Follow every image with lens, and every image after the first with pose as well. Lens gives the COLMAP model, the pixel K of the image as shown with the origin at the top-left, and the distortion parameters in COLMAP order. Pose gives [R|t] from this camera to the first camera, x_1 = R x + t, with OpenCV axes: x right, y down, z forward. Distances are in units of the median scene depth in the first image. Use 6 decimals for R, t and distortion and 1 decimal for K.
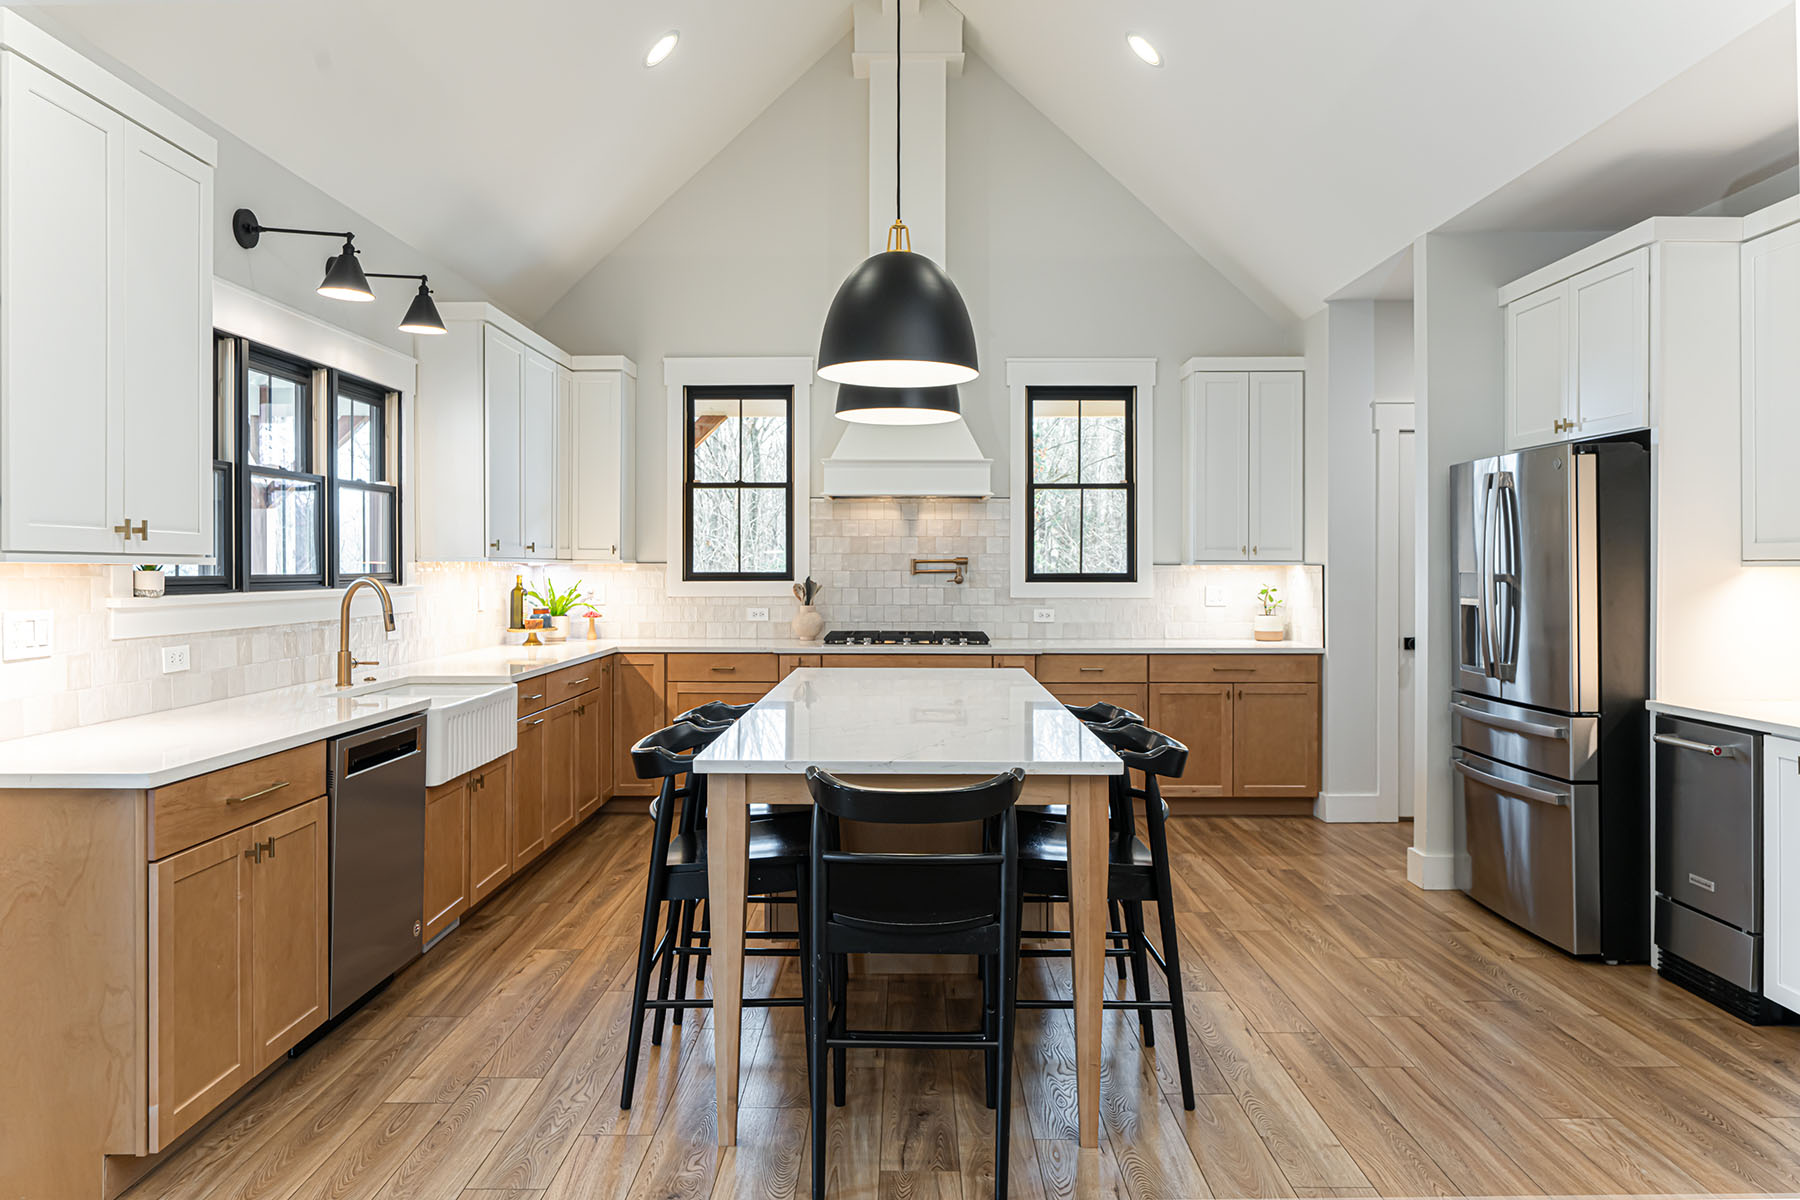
lens RADIAL K [[1243.2, 0, 845.1], [0, 1243.2, 589.7], [0, 0, 1]] dist [0.009856, -0.008597]
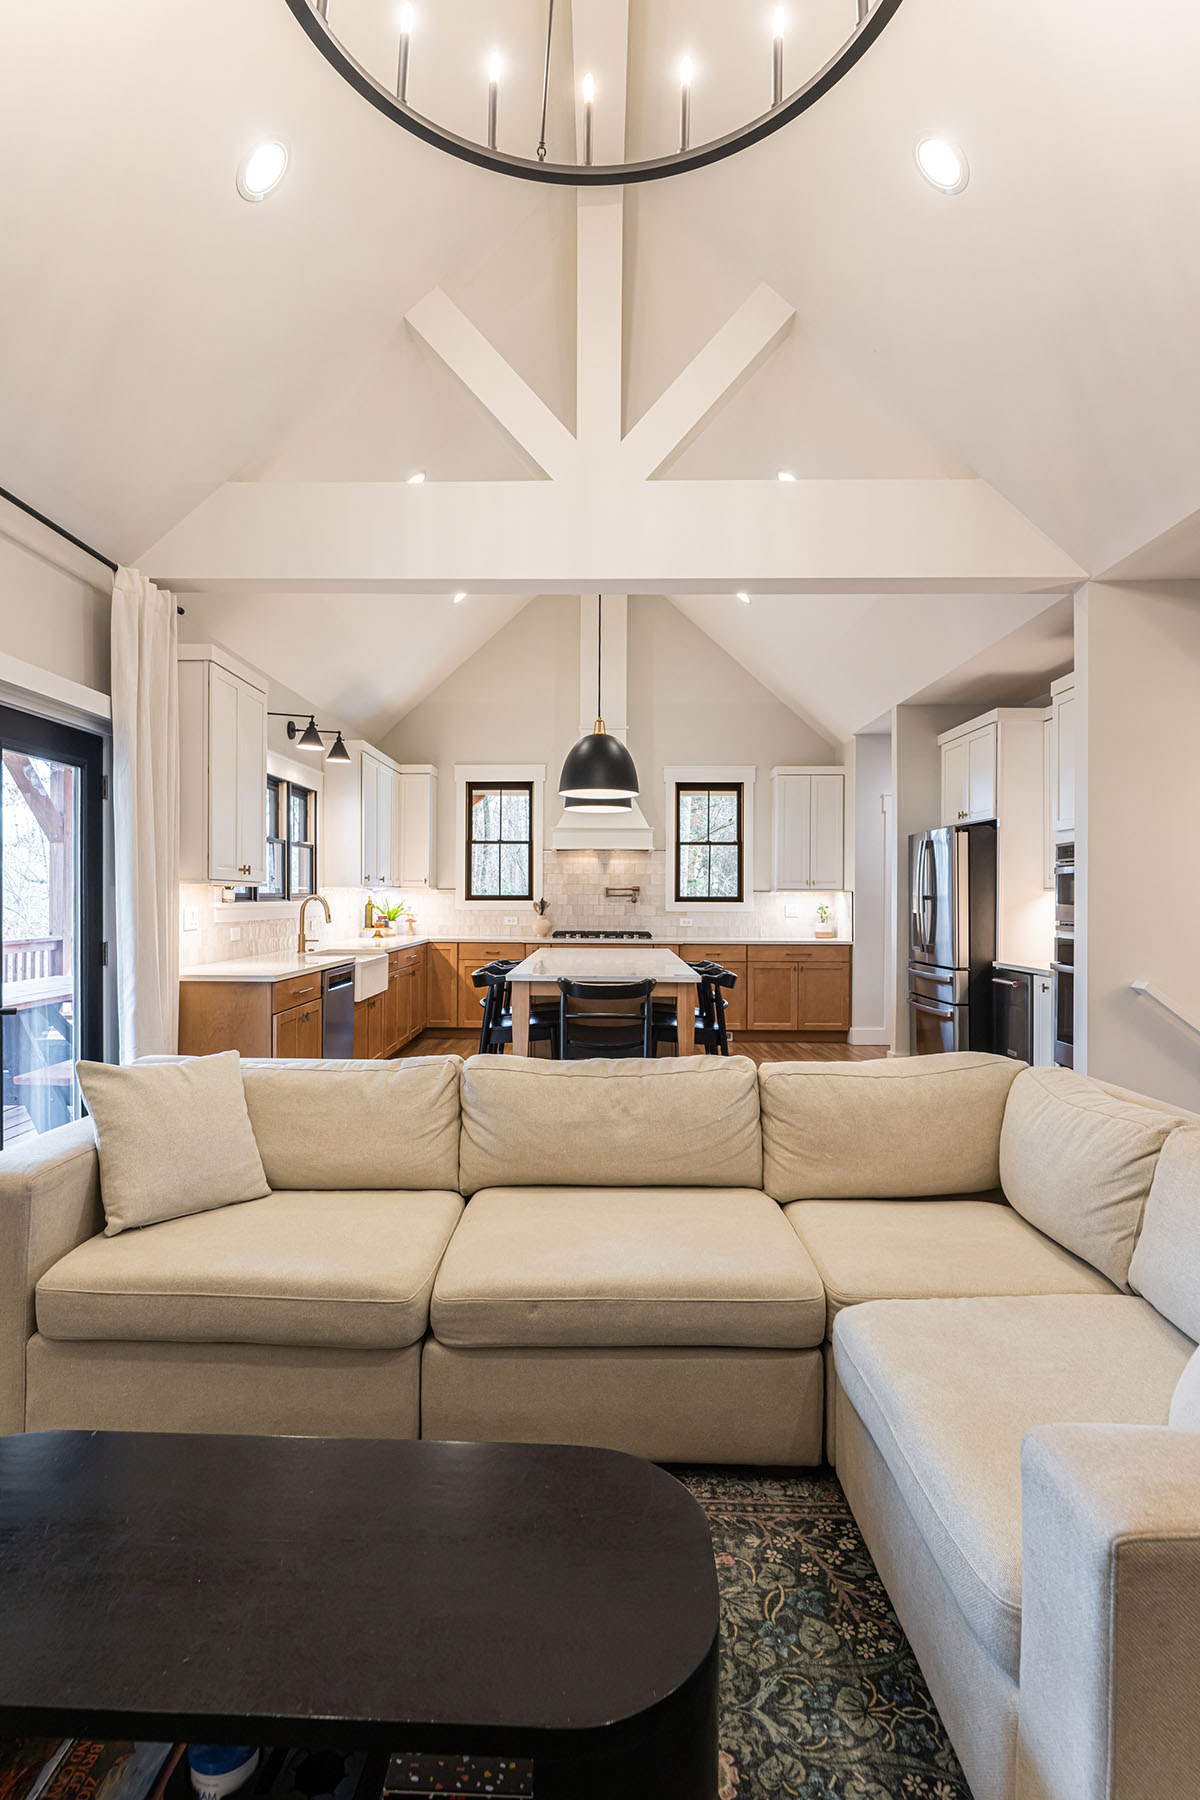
lens RADIAL K [[981.1, 0, 507.0], [0, 981.1, 908.3], [0, 0, 1]] dist [0.005610, 0.000163]
pose [[0.998924, 0.004925, -0.046107, -0.017254], [-0.005233, 0.999965, -0.006577, 0.012954], [0.046073, 0.006811, 0.998915, -0.320467]]
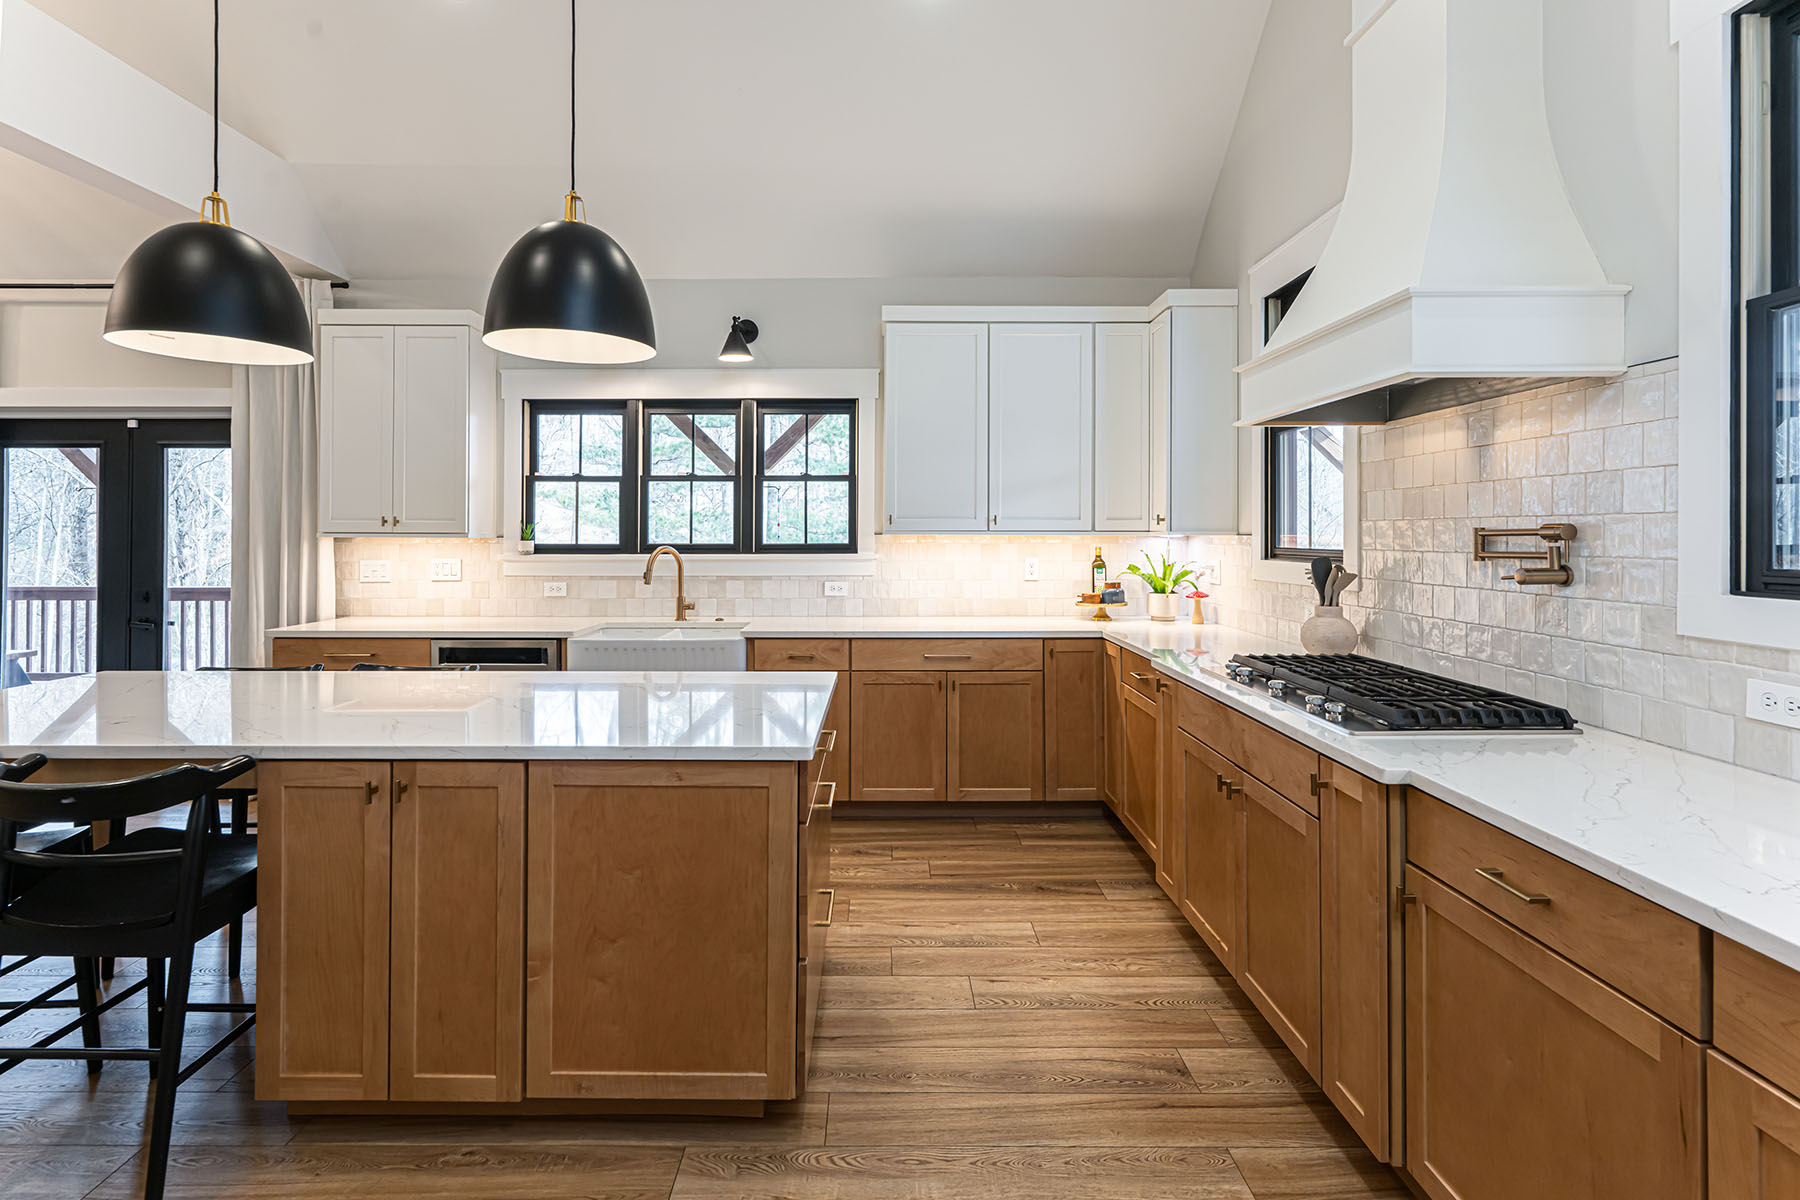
lens RADIAL K [[813.1, 0, 856.1], [0, 813.1, 523.5], [0, 0, 1]] dist [0.005022, 0.000354]
pose [[0.026325, -0.012447, -0.999576, 0.385330], [-0.017381, 0.999766, -0.012908, -0.019387], [0.999502, 0.017714, 0.026103, 0.810799]]
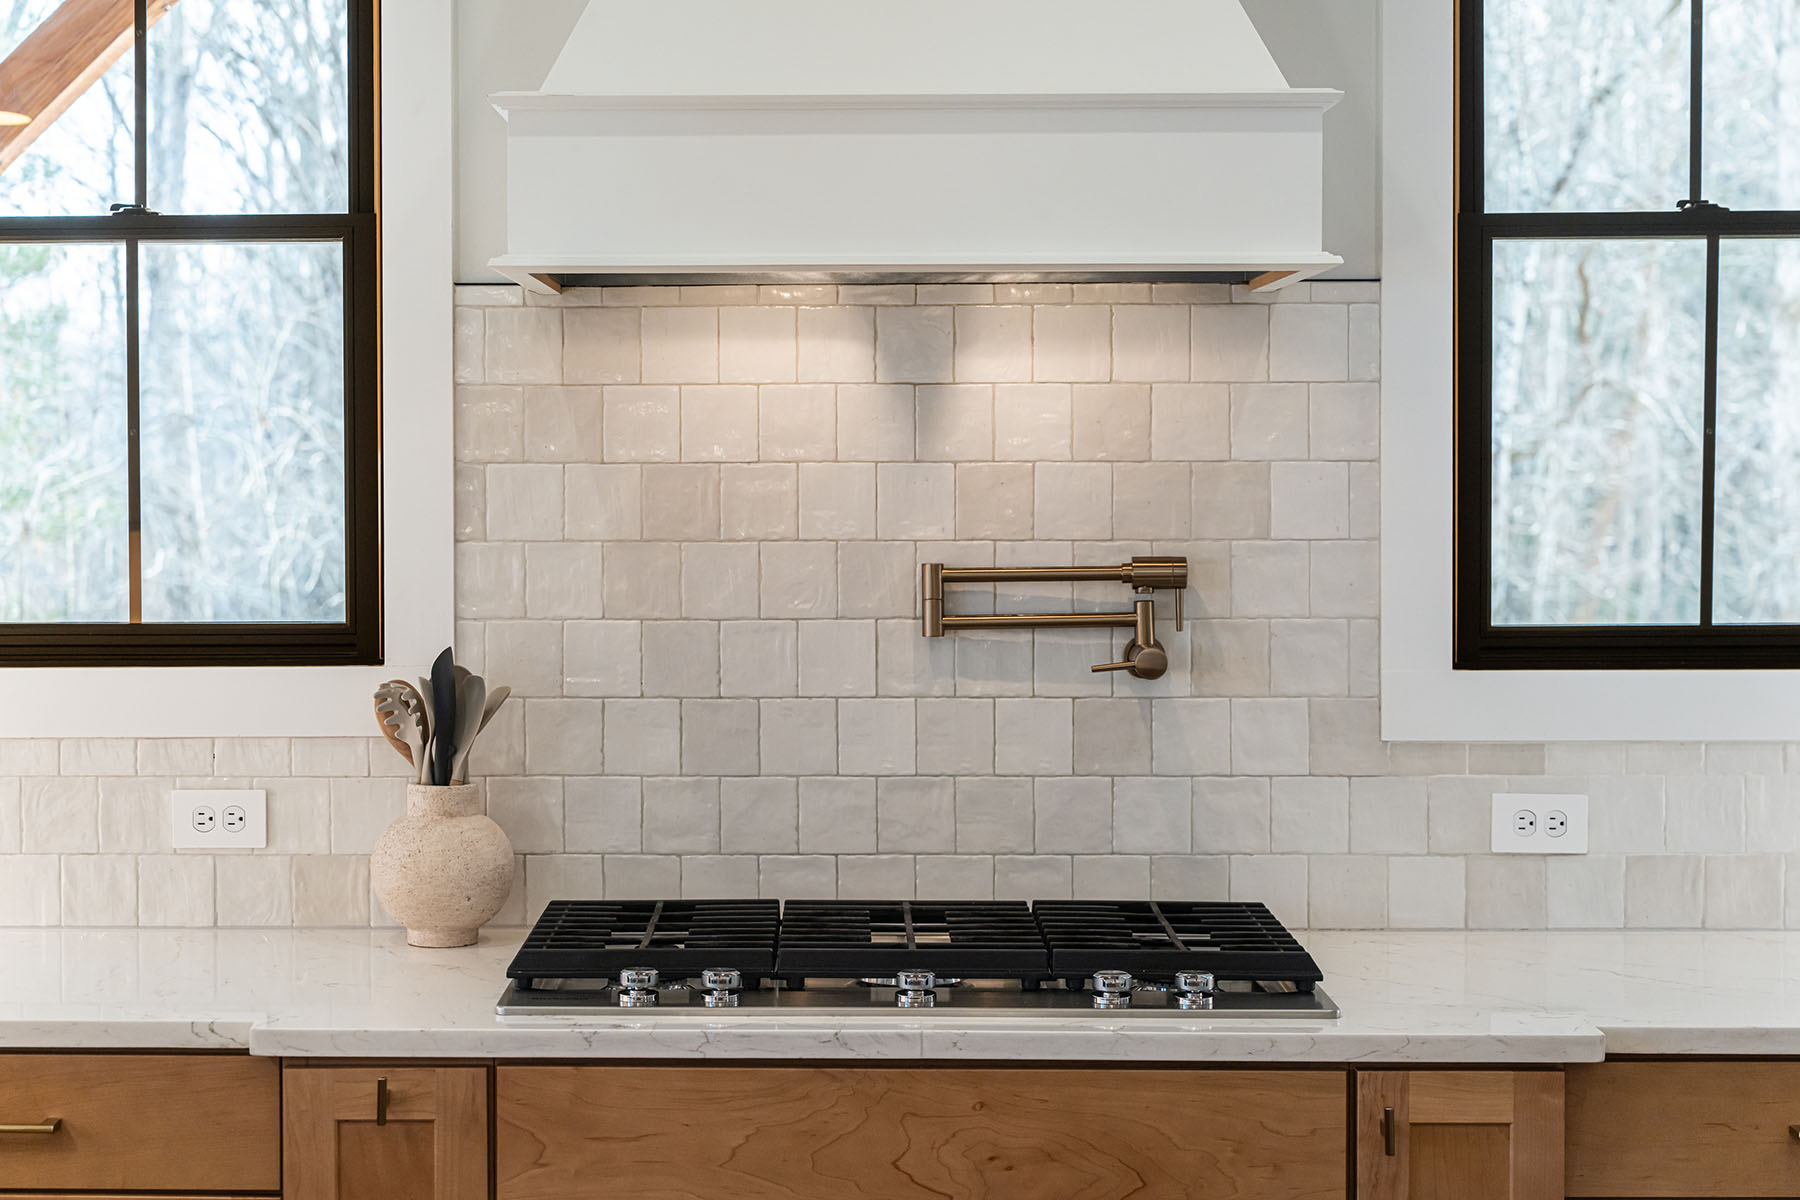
lens RADIAL K [[3006.9, 0, 835.8], [0, 3006.9, 548.1], [0, 0, 1]] dist [0.021154, 0.000000]
pose [[0.999382, -0.004928, 0.034792, 0.021296], [0.004963, 0.999987, -0.000922, -0.028942], [-0.034787, 0.001094, 0.999394, 0.513266]]
